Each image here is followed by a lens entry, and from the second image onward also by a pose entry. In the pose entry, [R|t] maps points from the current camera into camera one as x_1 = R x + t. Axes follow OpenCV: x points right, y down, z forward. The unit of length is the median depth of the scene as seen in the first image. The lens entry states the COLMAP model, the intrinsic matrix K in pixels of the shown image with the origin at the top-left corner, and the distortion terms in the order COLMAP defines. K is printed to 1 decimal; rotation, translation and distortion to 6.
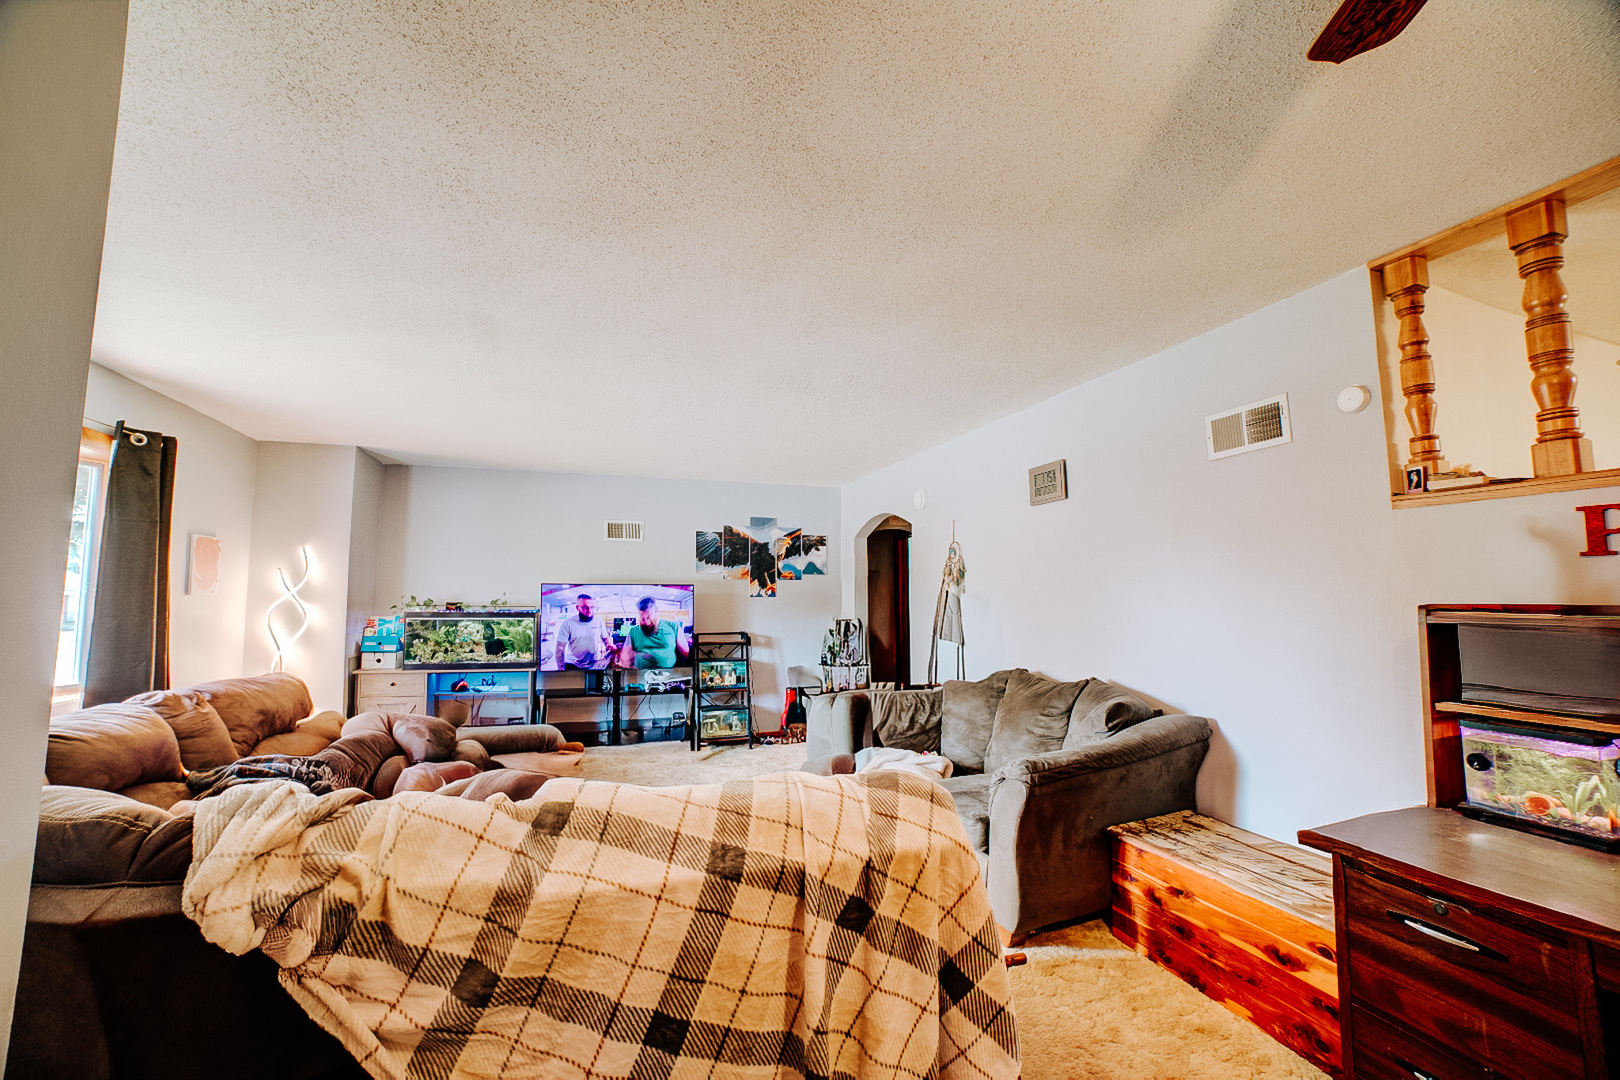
lens RADIAL K [[633.9, 0, 803.7], [0, 633.9, 543.5], [0, 0, 1]] dist [-0.097541, 0.031472]
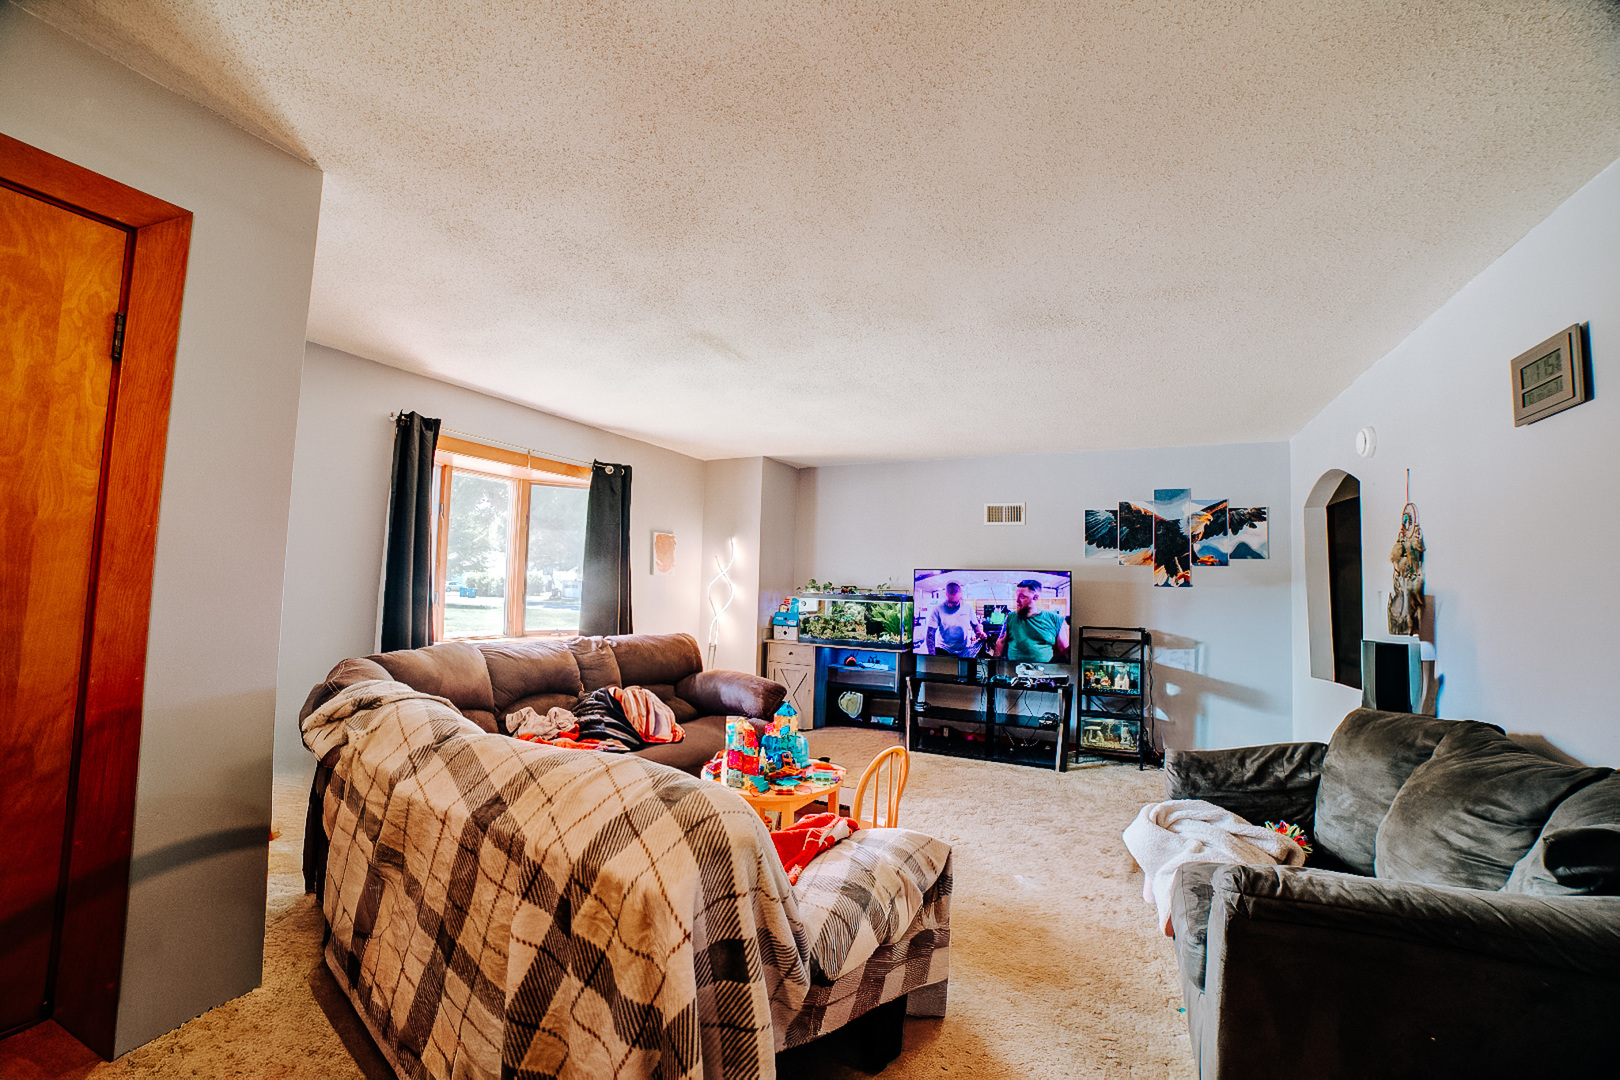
lens RADIAL K [[633.9, 0, 803.7], [0, 633.9, 543.5], [0, 0, 1]] dist [-0.097541, 0.031472]
pose [[0.701636, -0.021830, -0.712201, 0.188949], [0.034389, 0.999403, 0.003246, 0.011417], [0.711705, -0.026770, 0.701968, 0.128566]]
